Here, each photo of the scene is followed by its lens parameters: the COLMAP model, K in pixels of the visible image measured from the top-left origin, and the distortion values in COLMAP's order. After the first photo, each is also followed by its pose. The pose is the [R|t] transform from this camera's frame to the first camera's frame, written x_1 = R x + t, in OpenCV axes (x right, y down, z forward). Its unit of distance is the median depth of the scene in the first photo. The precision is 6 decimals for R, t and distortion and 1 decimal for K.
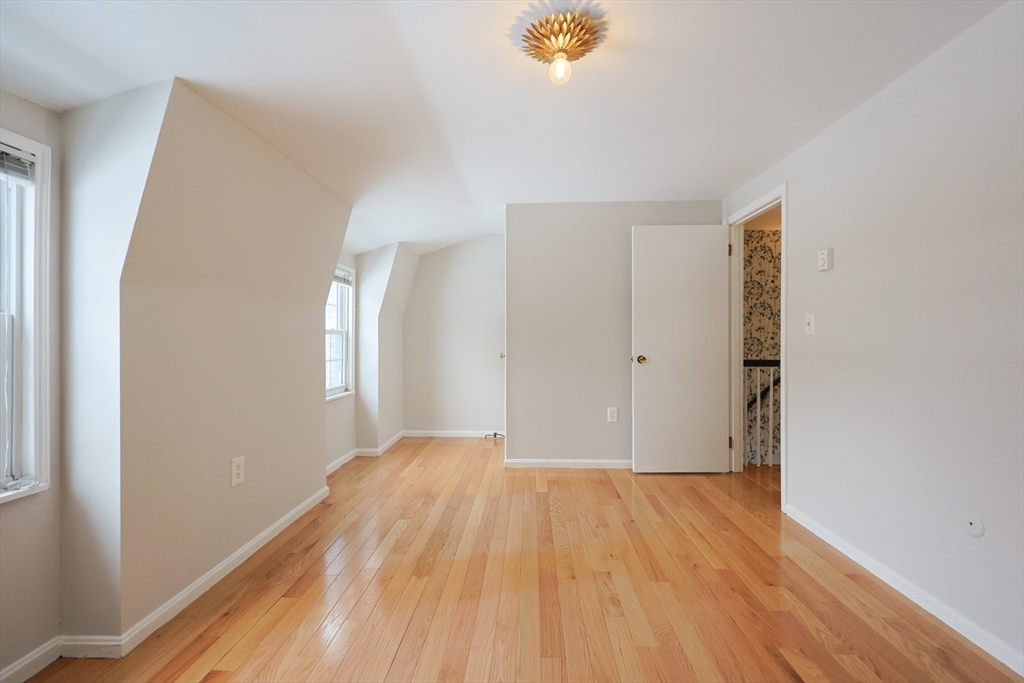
lens RADIAL K [[449.4, 0, 508.5], [0, 449.4, 337.3], [0, 0, 1]] dist [0.001058, 0.000184]
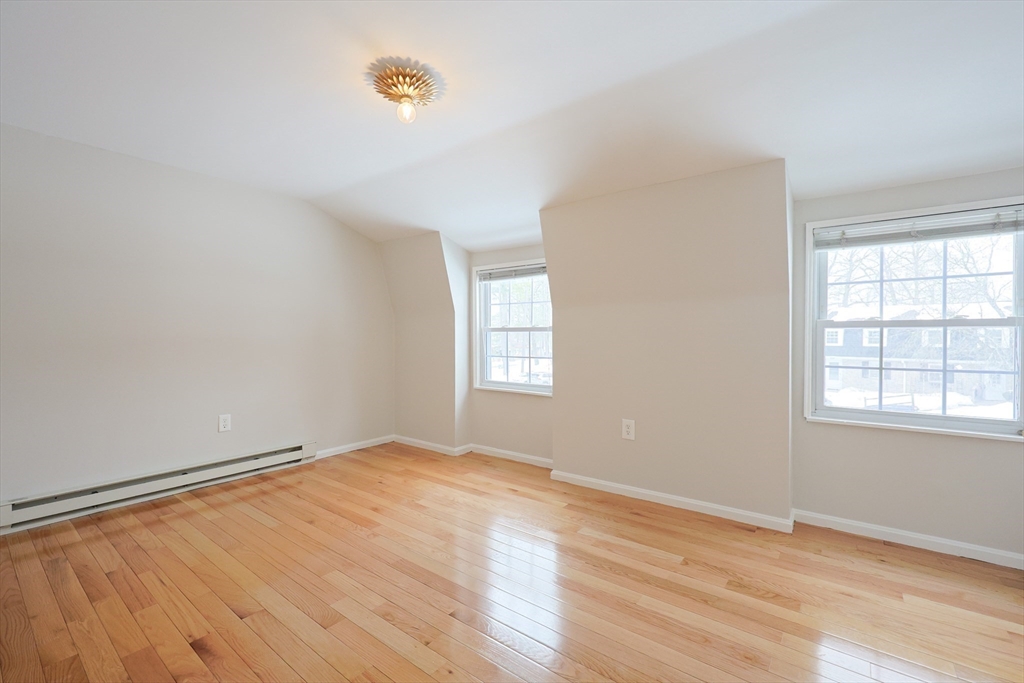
lens RADIAL K [[436.0, 0, 516.1], [0, 436.0, 338.0], [0, 0, 1]] dist [-0.005059, -0.000112]
pose [[-0.573442, 0.003946, -0.819237, 0.698547], [0.004275, 0.999989, 0.001824, 0.008572], [0.819235, -0.002456, -0.573453, 1.473386]]
